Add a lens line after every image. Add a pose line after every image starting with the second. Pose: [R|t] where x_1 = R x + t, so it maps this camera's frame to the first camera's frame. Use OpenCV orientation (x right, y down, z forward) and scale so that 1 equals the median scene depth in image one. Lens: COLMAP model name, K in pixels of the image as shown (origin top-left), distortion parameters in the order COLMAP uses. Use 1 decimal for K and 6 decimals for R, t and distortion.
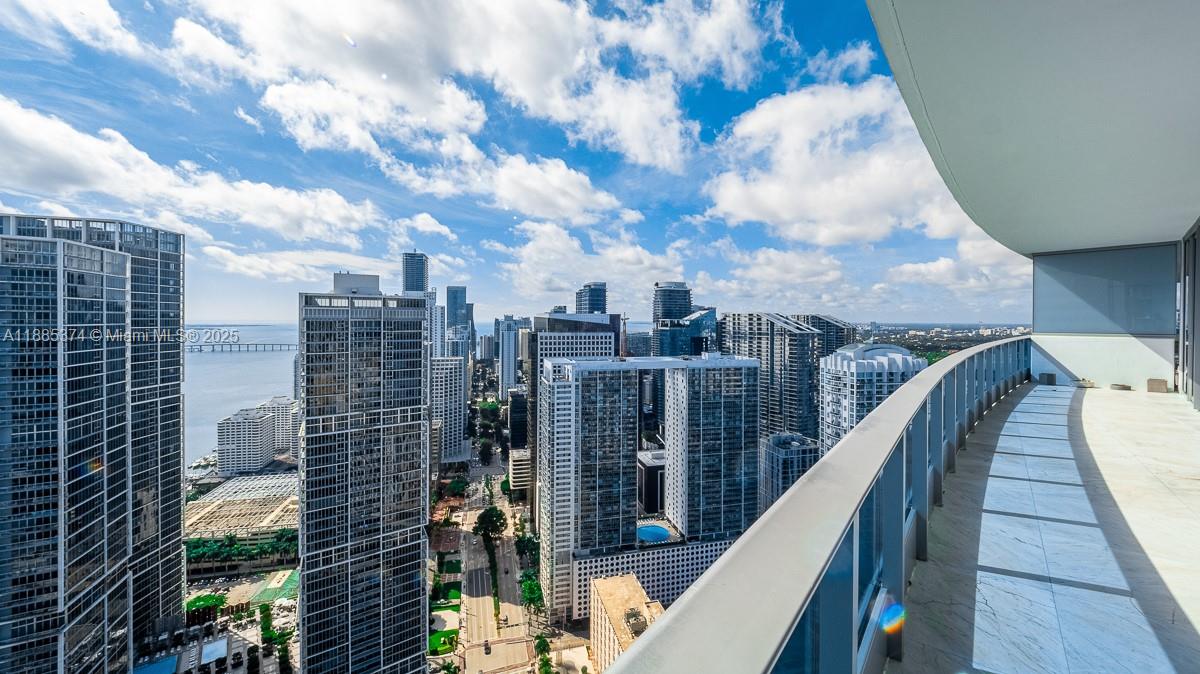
lens RADIAL K [[468.8, 0, 608.1], [0, 468.8, 329.8], [0, 0, 1]] dist [-0.002178, -0.001250]
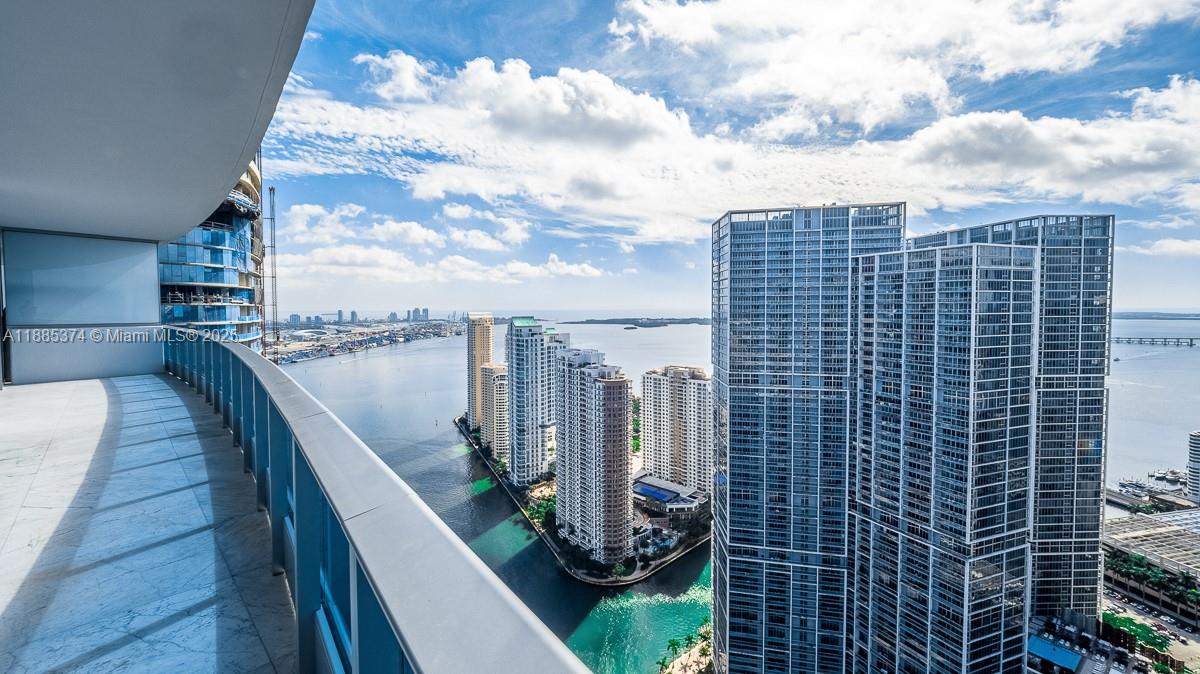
lens RADIAL K [[468.8, 0, 608.7], [0, 468.8, 325.1], [0, 0, 1]] dist [-0.002178, -0.001250]
pose [[-0.058621, 0.029478, -0.997845, 0.072306], [-0.014097, 0.999440, 0.030353, -0.002420], [0.998181, 0.015846, -0.058173, 0.069103]]
